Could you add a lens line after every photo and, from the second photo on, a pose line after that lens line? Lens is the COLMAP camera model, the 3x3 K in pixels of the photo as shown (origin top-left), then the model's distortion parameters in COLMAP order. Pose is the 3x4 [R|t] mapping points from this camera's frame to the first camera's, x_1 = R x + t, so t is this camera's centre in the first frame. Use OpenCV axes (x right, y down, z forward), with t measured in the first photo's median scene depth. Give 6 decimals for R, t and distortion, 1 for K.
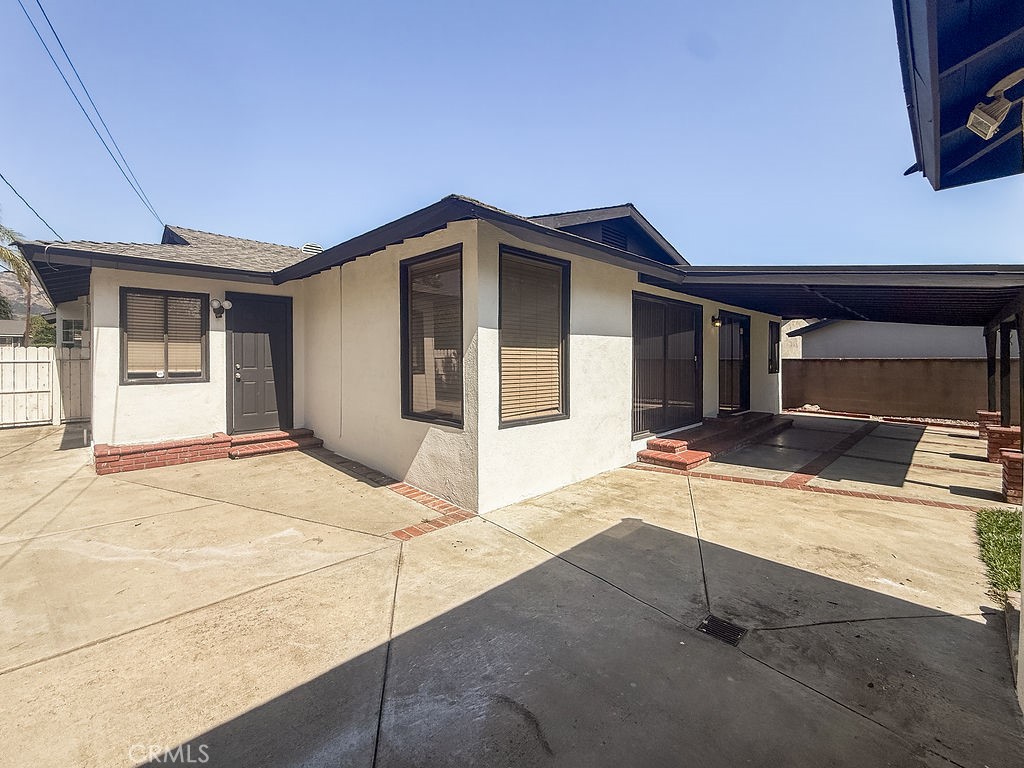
lens RADIAL K [[439.5, 0, 499.5], [0, 439.5, 366.0], [0, 0, 1]] dist [-0.000027, -0.000578]
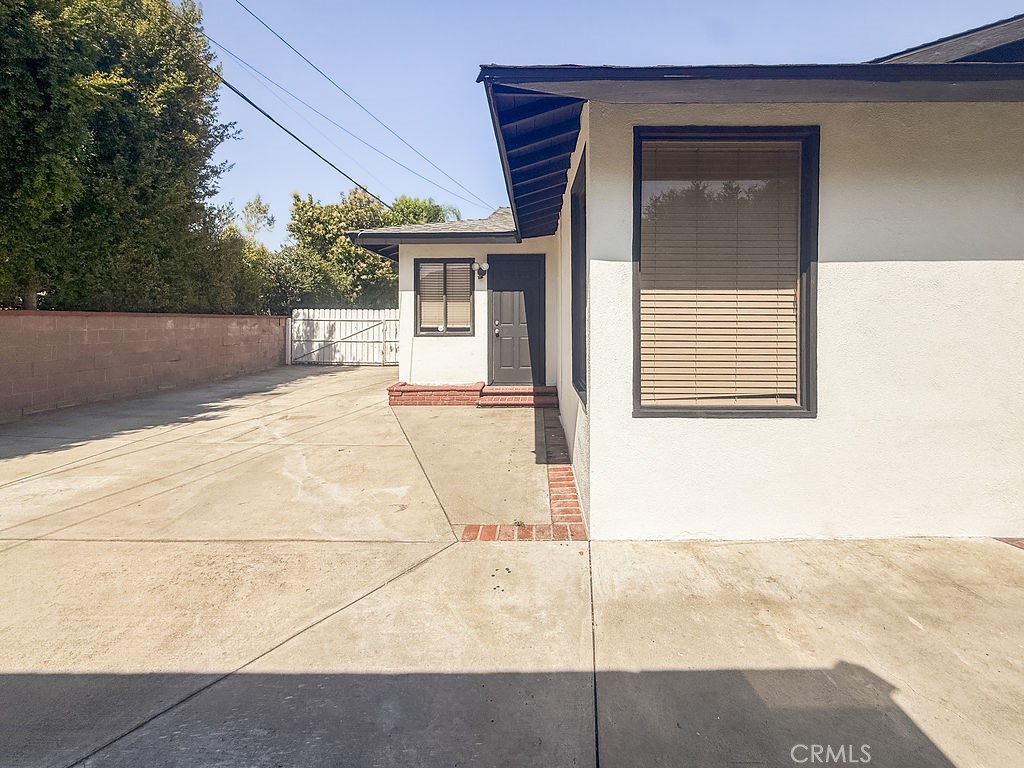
lens RADIAL K [[439.5, 0, 529.3], [0, 439.5, 329.9], [0, 0, 1]] dist [-0.000027, -0.000578]
pose [[0.715779, 0.014349, -0.698180, 0.311670], [-0.011177, 0.999896, 0.009092, 0.011052], [0.698238, 0.001296, 0.715865, 0.400831]]
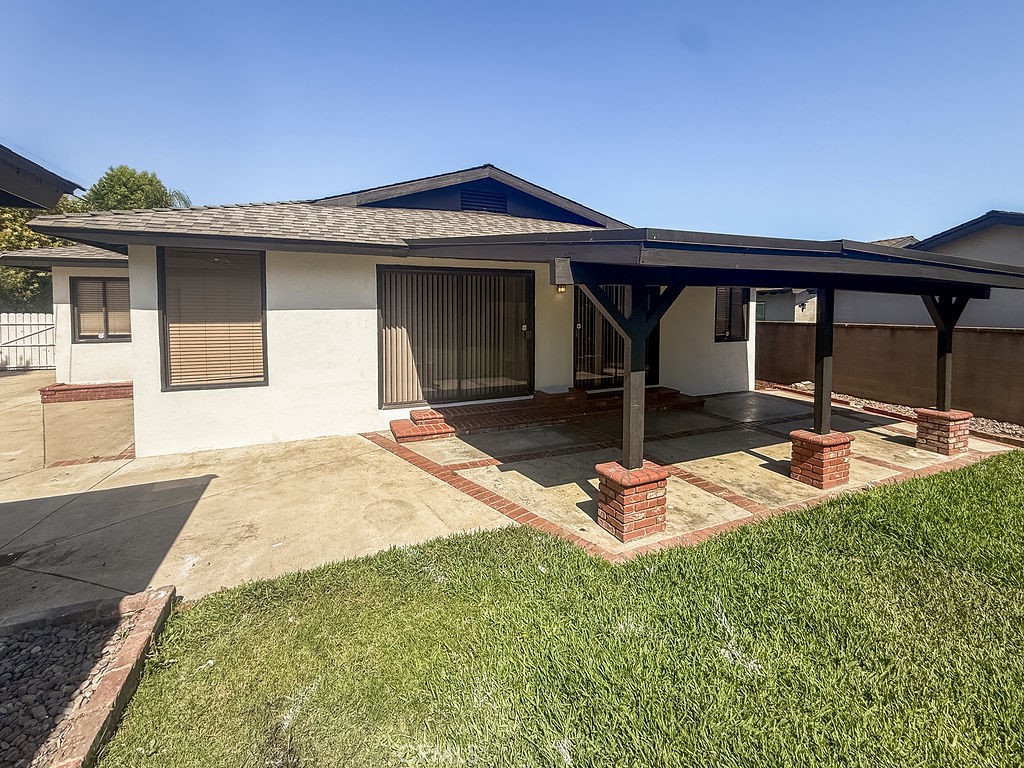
lens RADIAL K [[439.5, 0, 499.2], [0, 439.5, 333.3], [0, 0, 1]] dist [-0.000027, -0.000578]
pose [[0.931810, 0.018525, -0.362474, 1.226904], [-0.005362, 0.999290, 0.037287, -0.065237], [0.362907, -0.032801, 0.931248, 0.186028]]
